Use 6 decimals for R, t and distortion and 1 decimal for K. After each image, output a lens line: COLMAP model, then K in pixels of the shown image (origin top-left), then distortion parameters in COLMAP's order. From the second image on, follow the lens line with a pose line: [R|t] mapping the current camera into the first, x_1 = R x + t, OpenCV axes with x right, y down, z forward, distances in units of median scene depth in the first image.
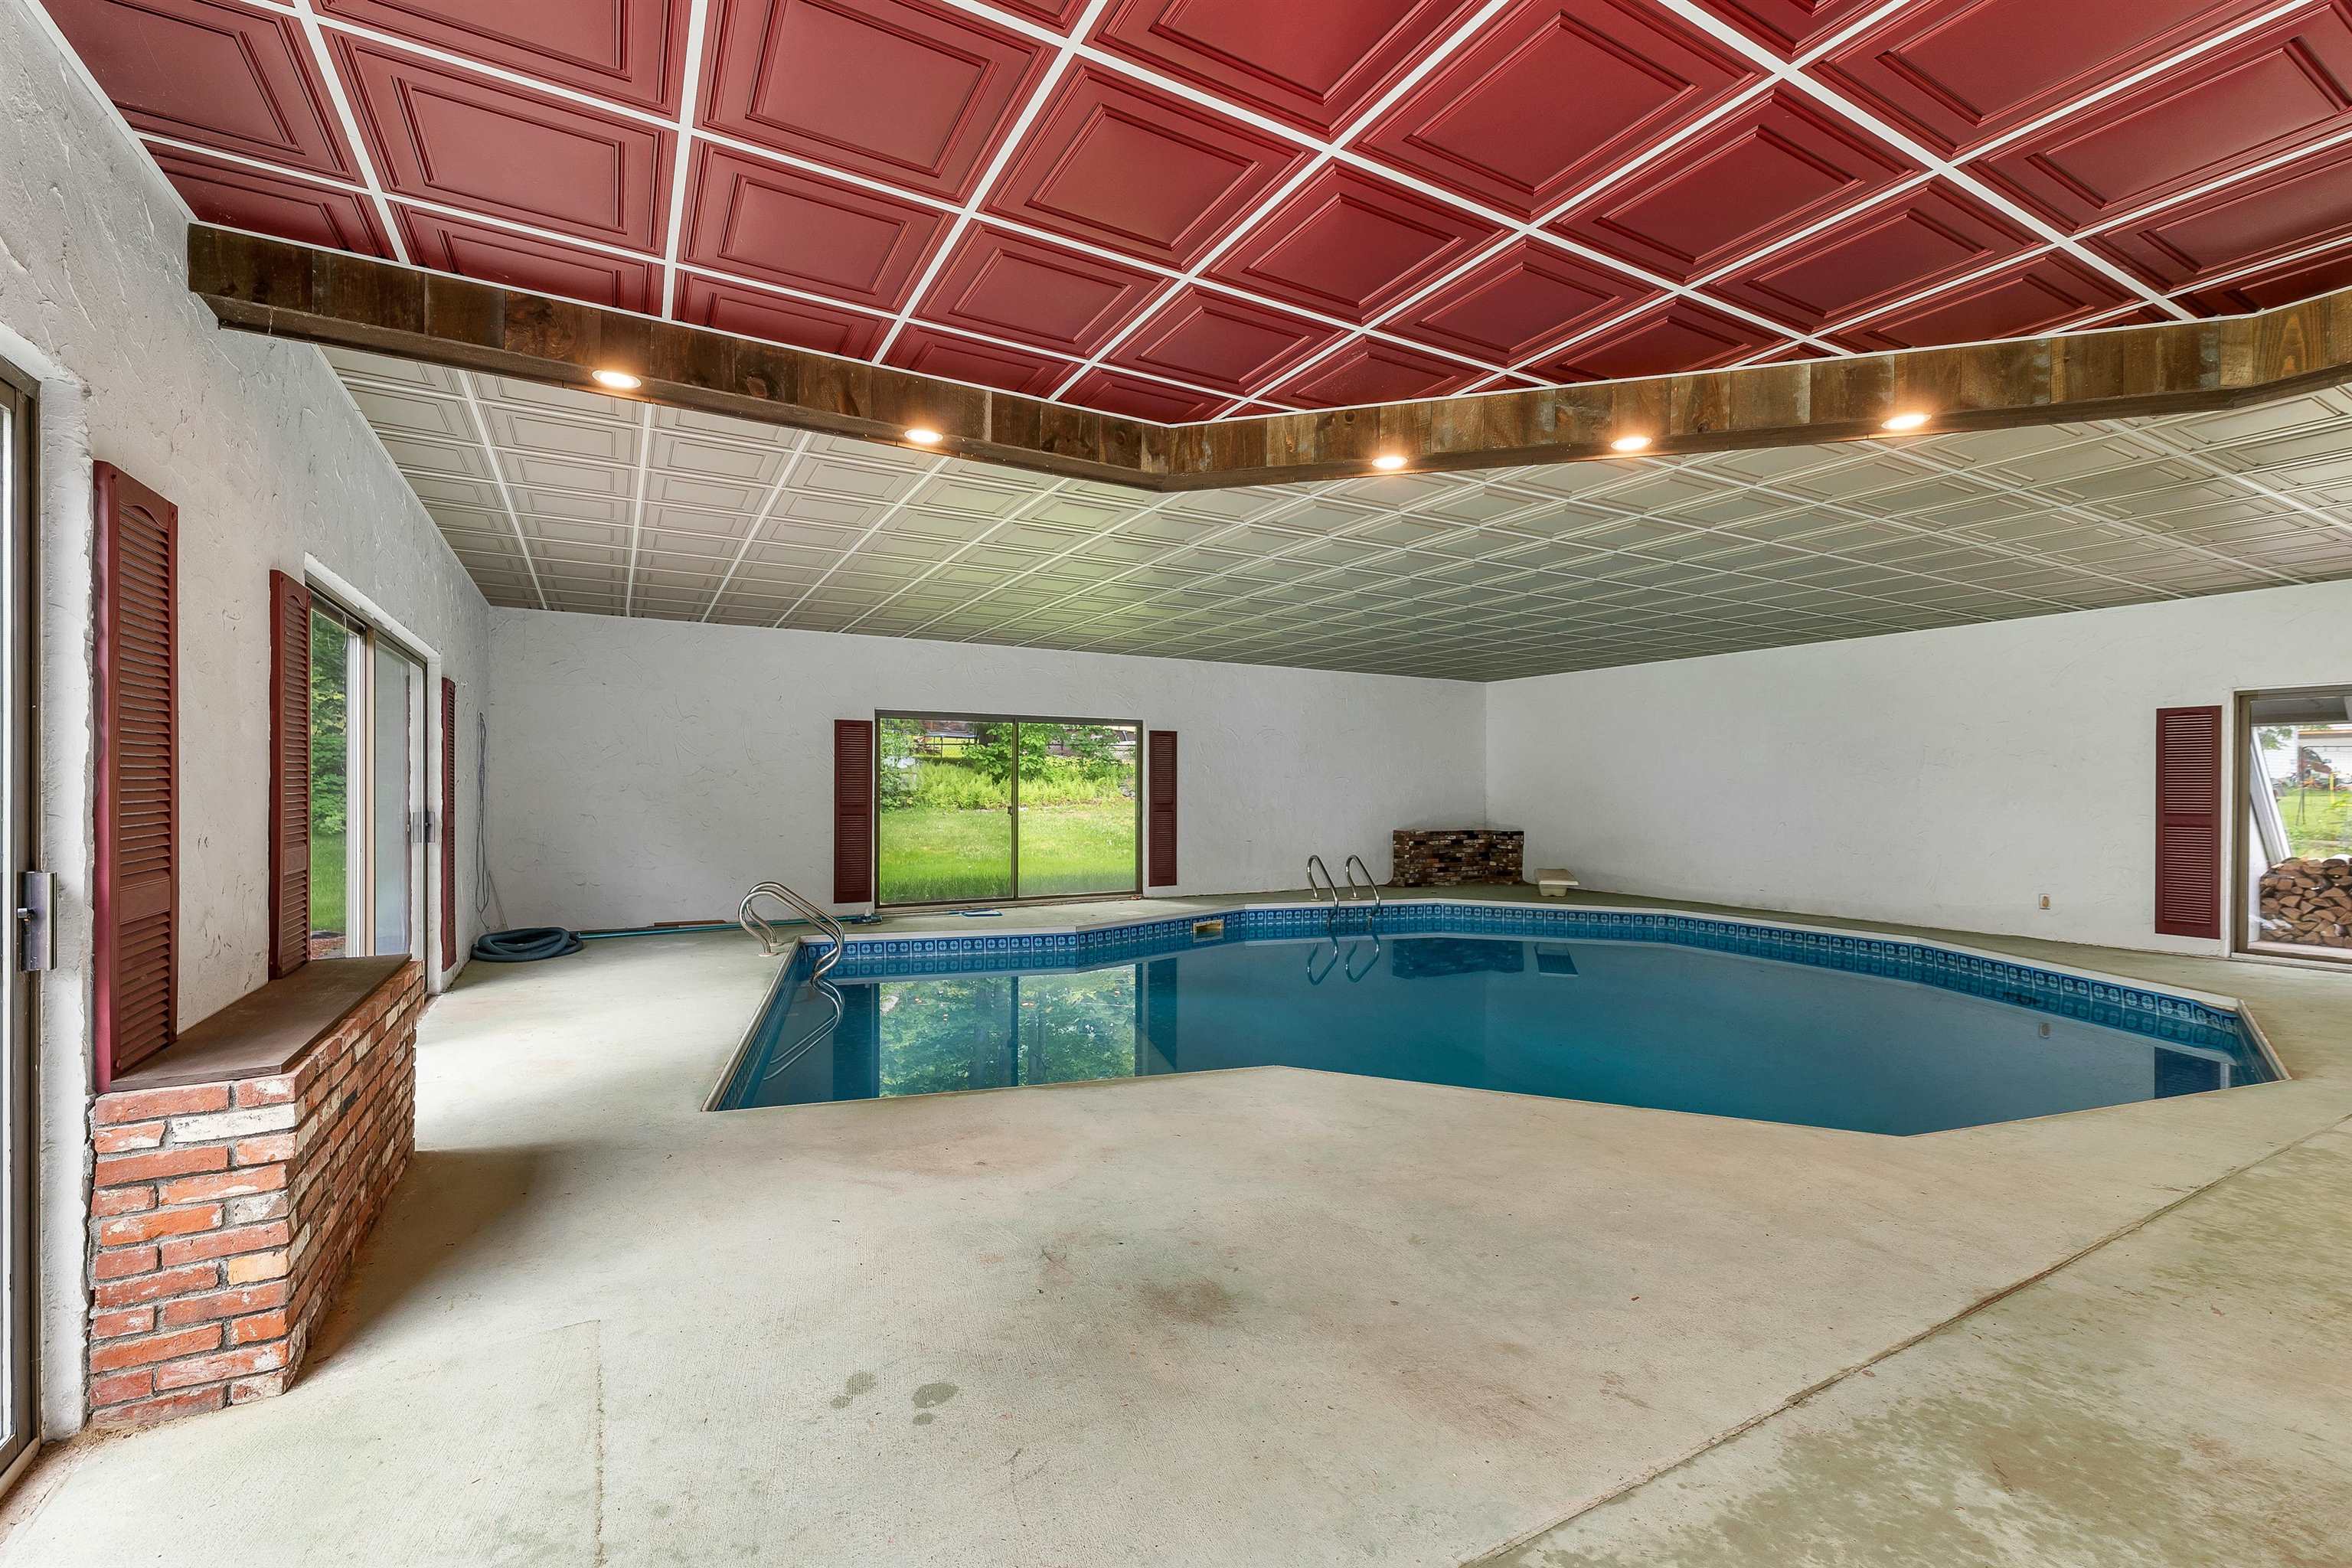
lens RADIAL K [[999.9, 0, 1169.5], [0, 999.9, 777.0], [0, 0, 1]] dist [0.000829, -0.000268]
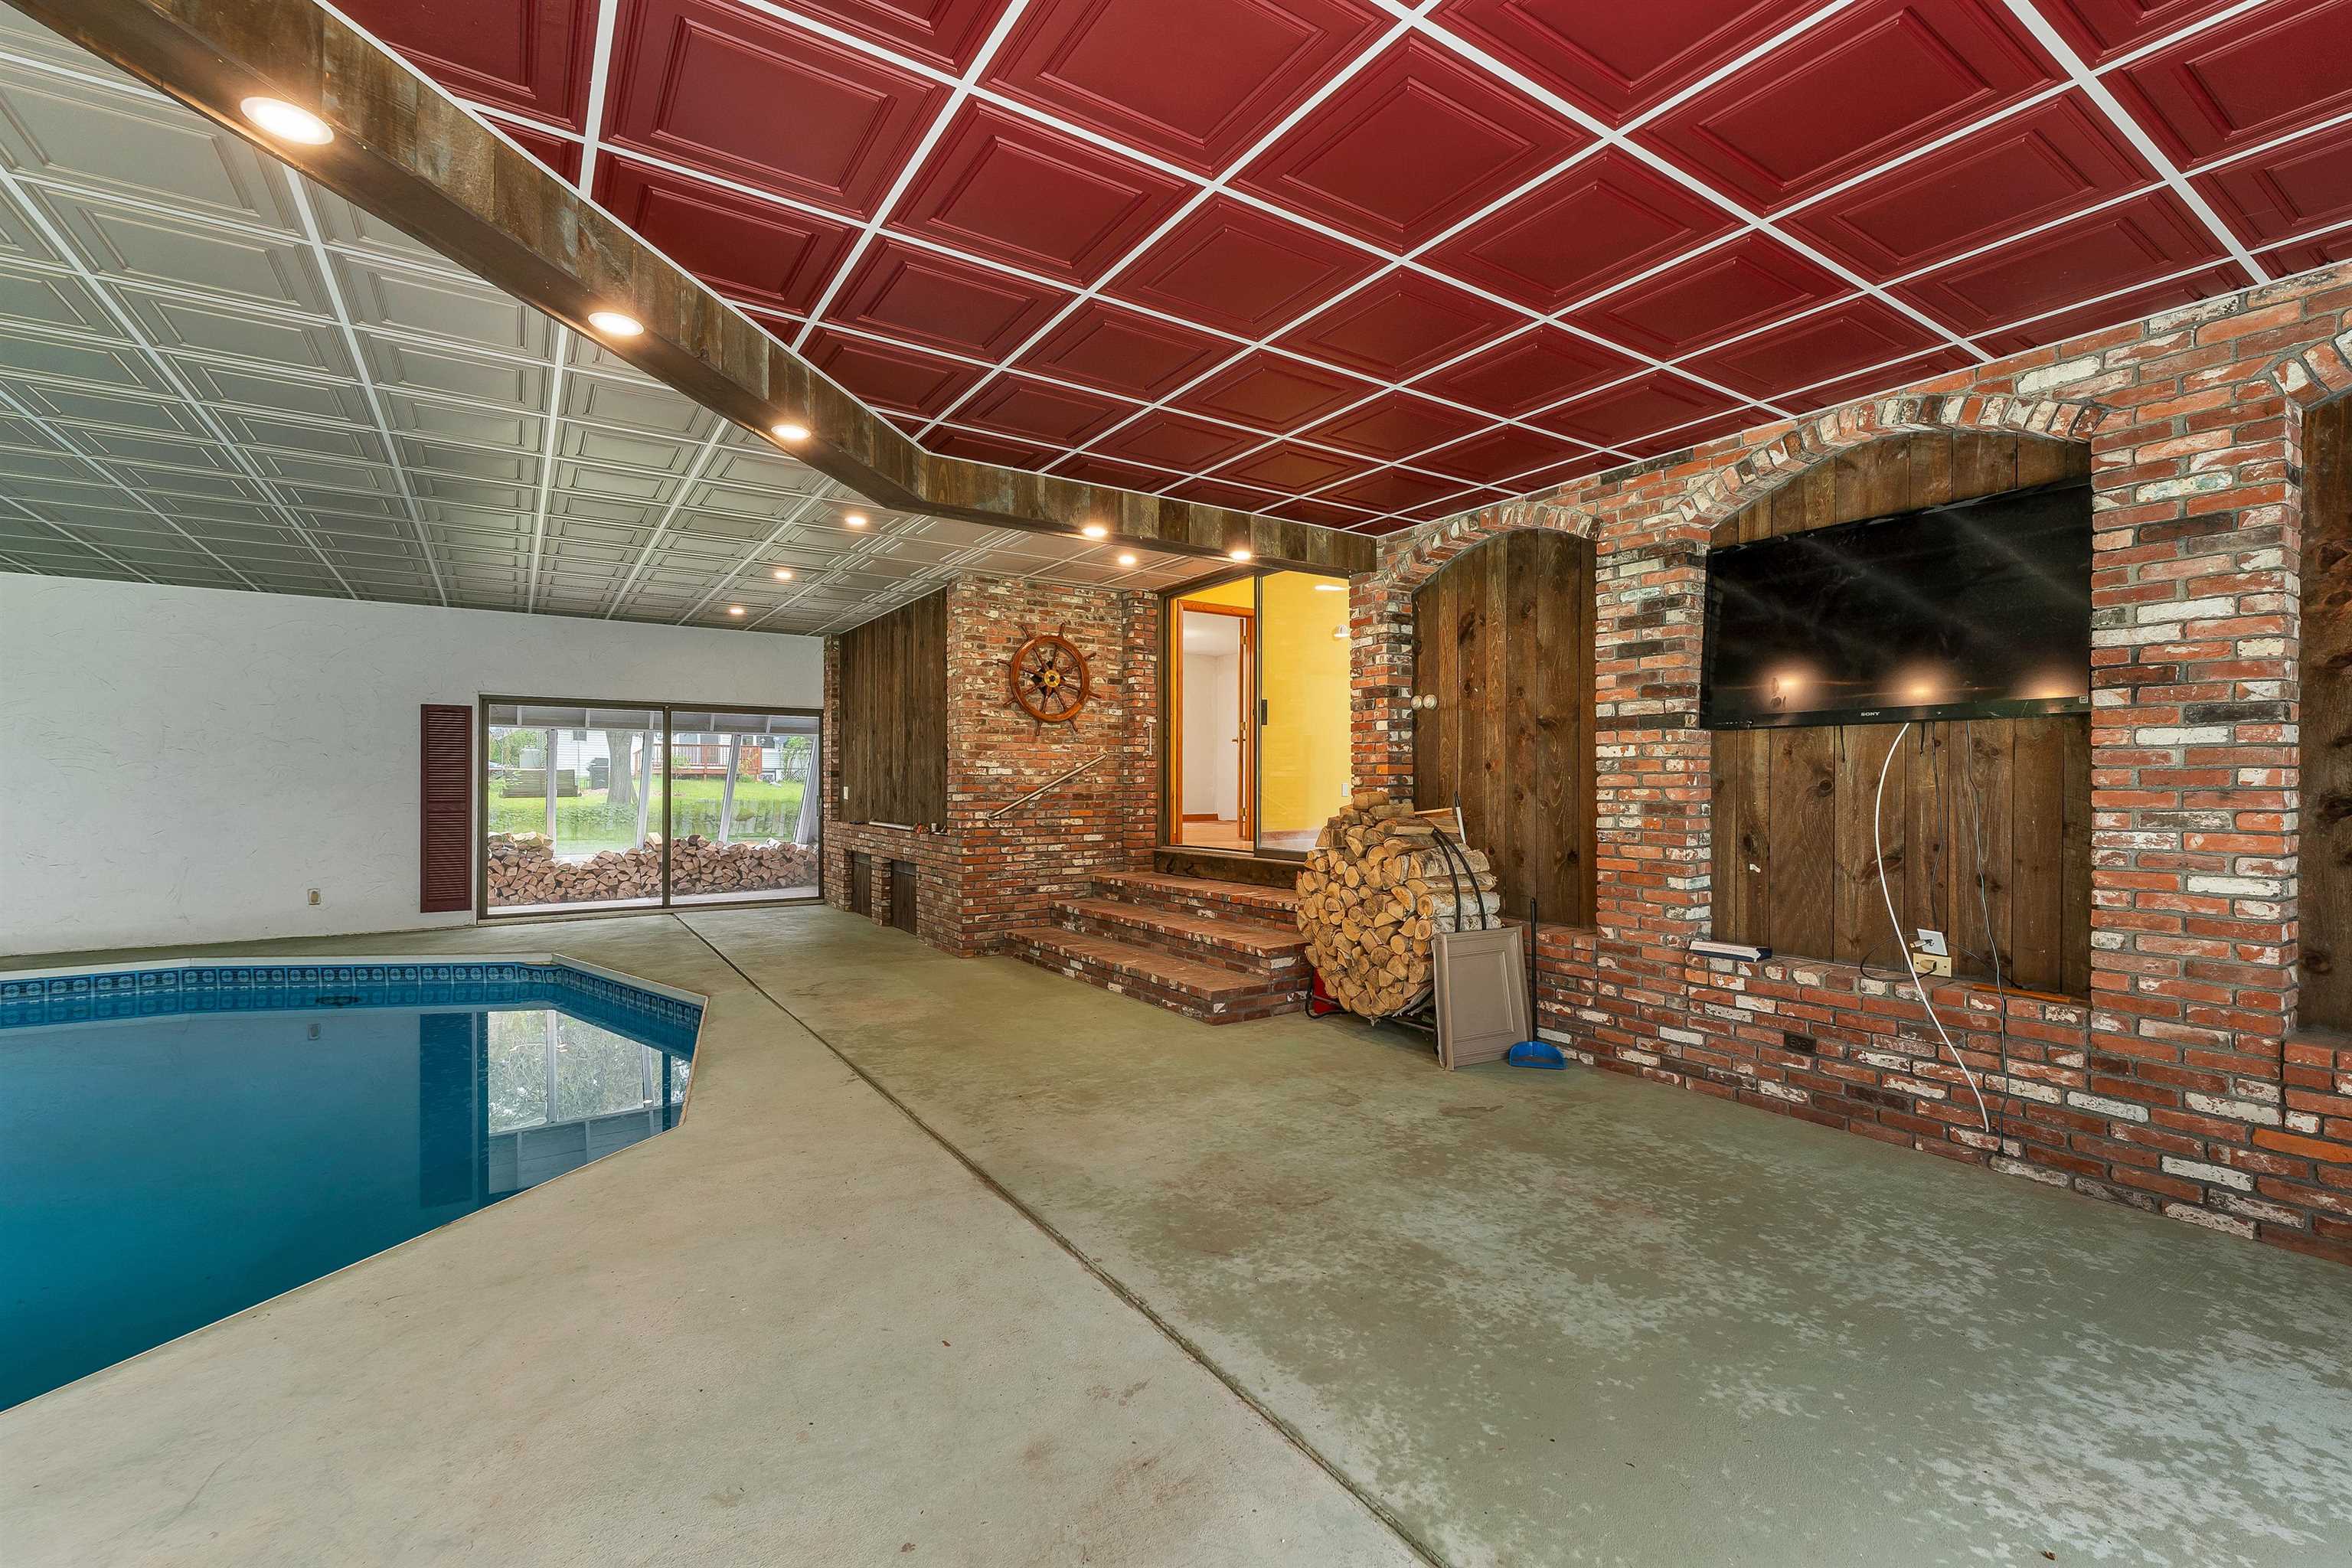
lens RADIAL K [[999.9, 0, 1163.1], [0, 999.9, 793.1], [0, 0, 1]] dist [0.000829, -0.000268]
pose [[-0.060442, -0.016513, 0.998035, -0.357315], [-0.010118, 0.999822, 0.015930, 0.004450], [-0.998120, -0.009135, -0.060598, 0.694794]]
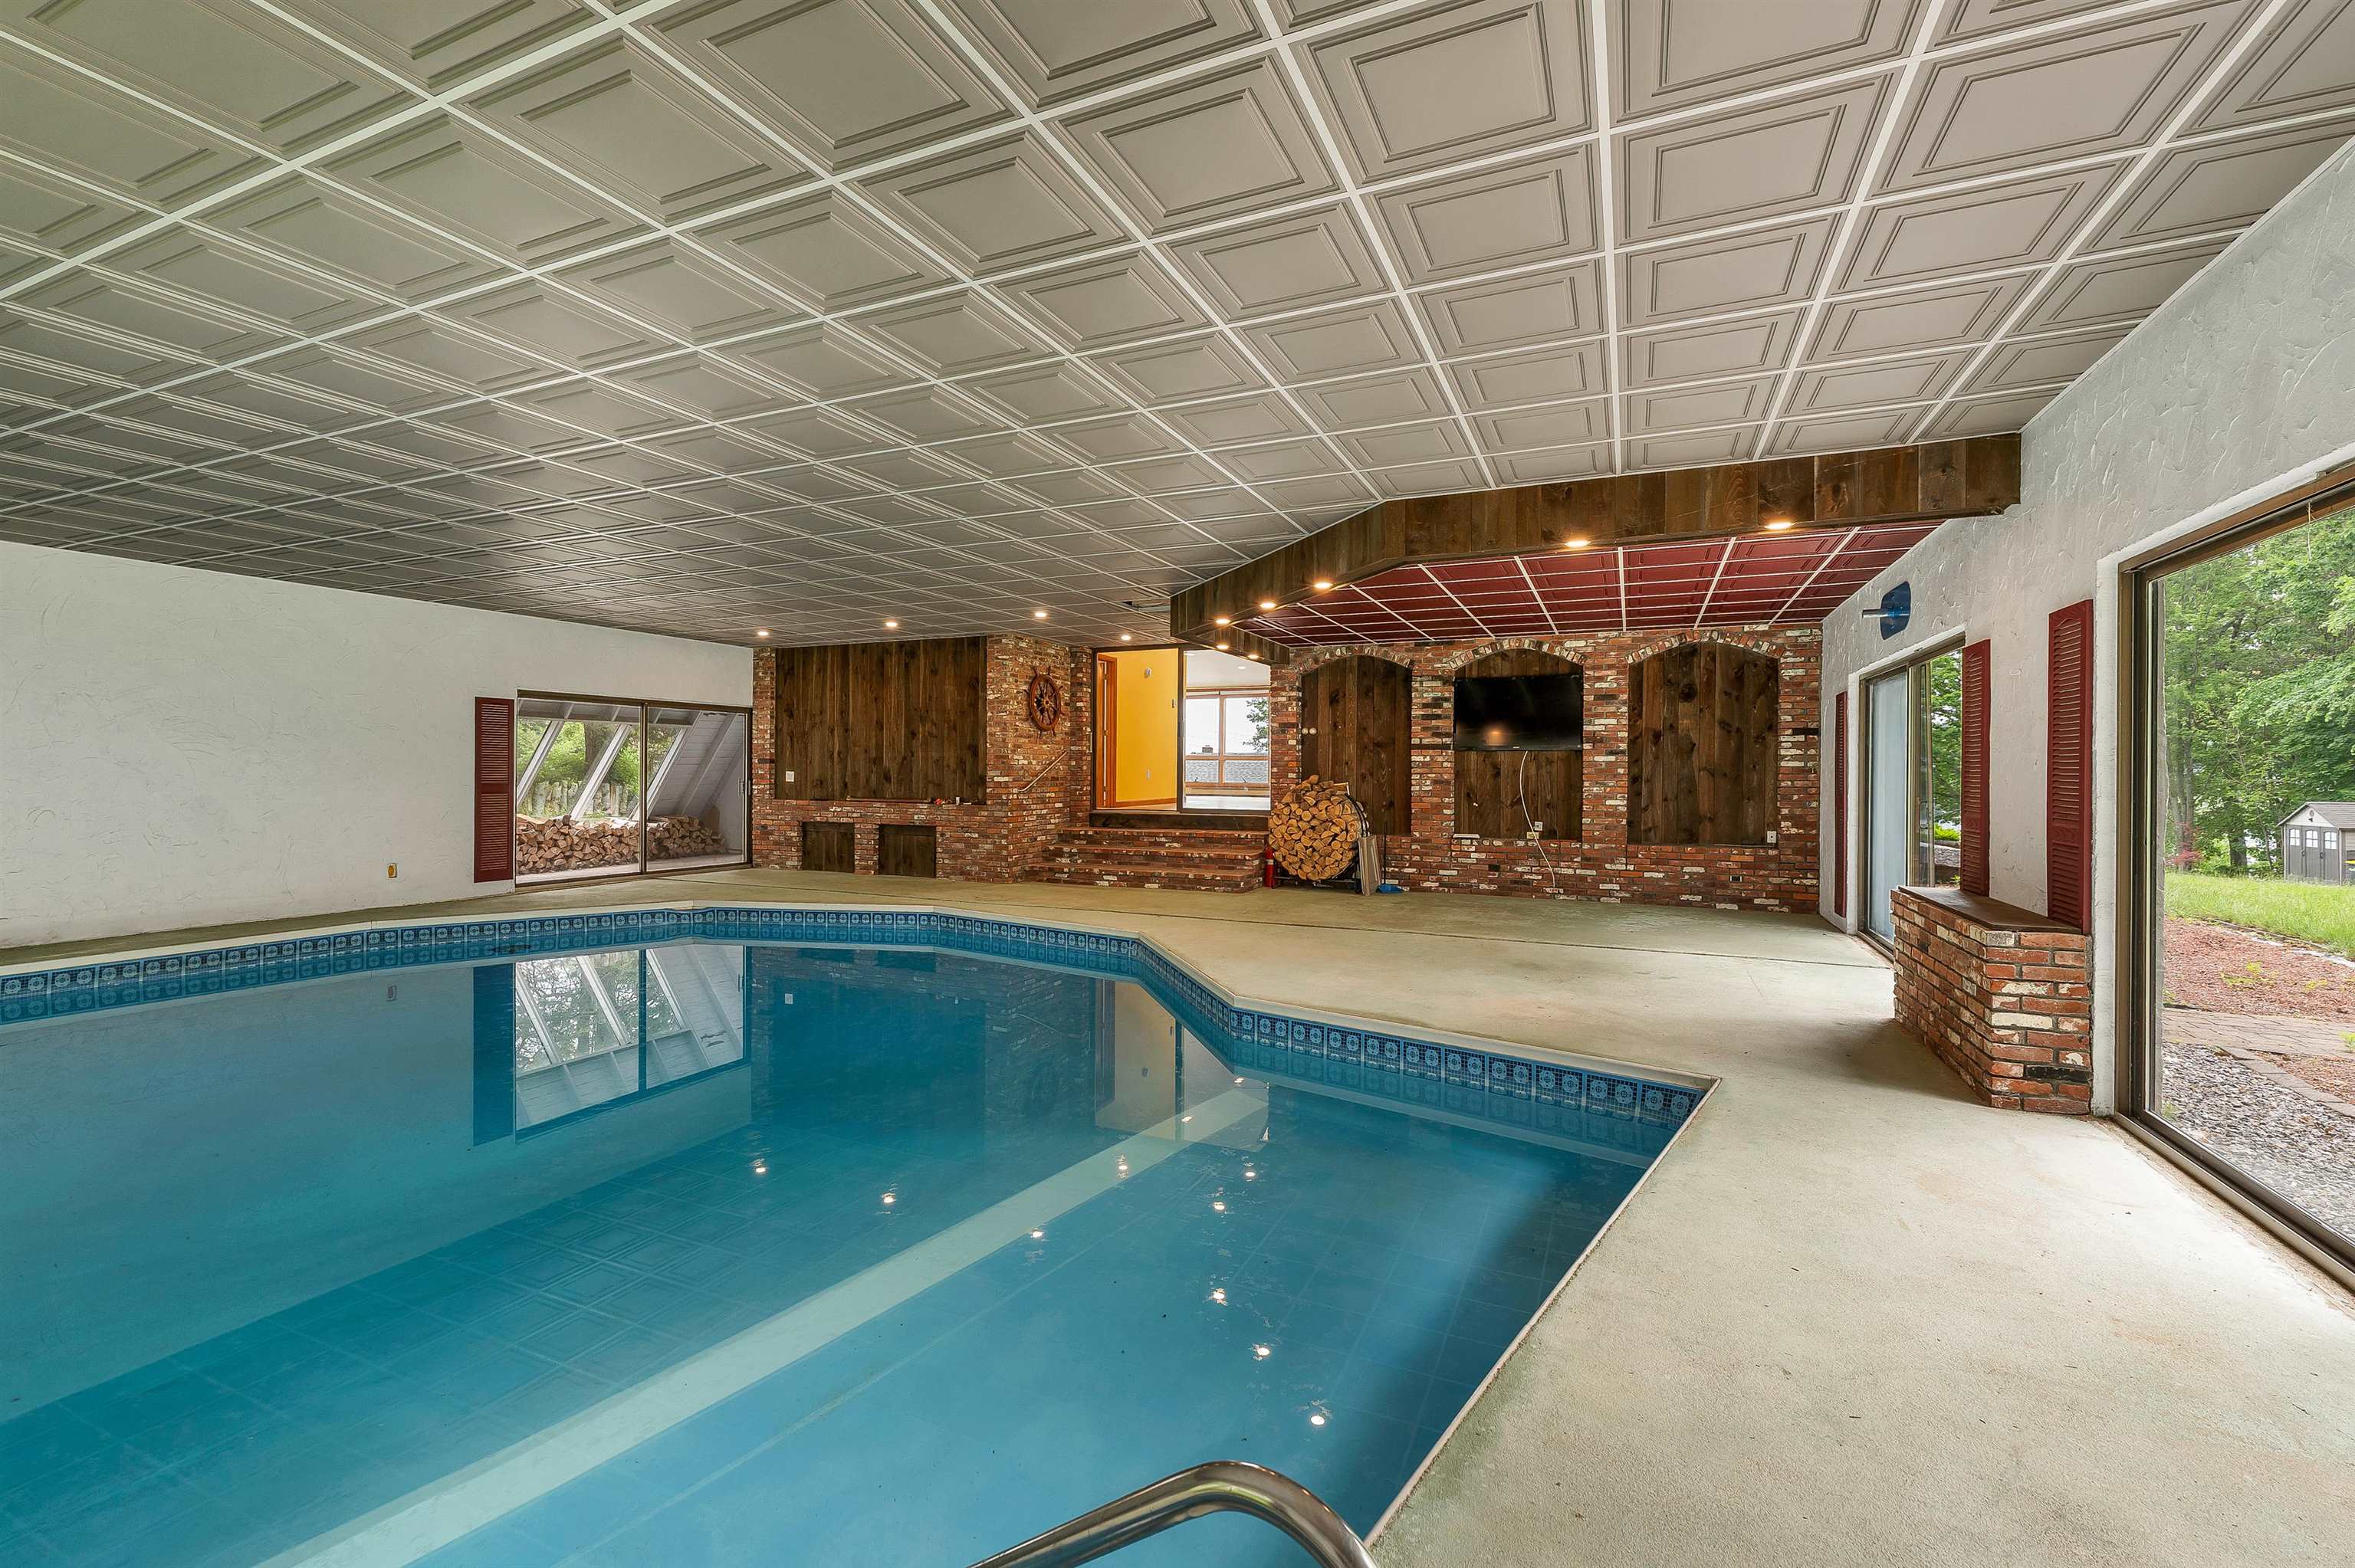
lens RADIAL K [[1001.0, 0, 1164.2], [0, 1001.0, 790.5], [0, 0, 1]] dist [0.000829, -0.000268]
pose [[-0.583116, -0.025920, 0.811975, -1.245169], [-0.016596, 0.999662, 0.019992, 0.016934], [-0.812219, -0.001818, -0.583349, 2.674915]]
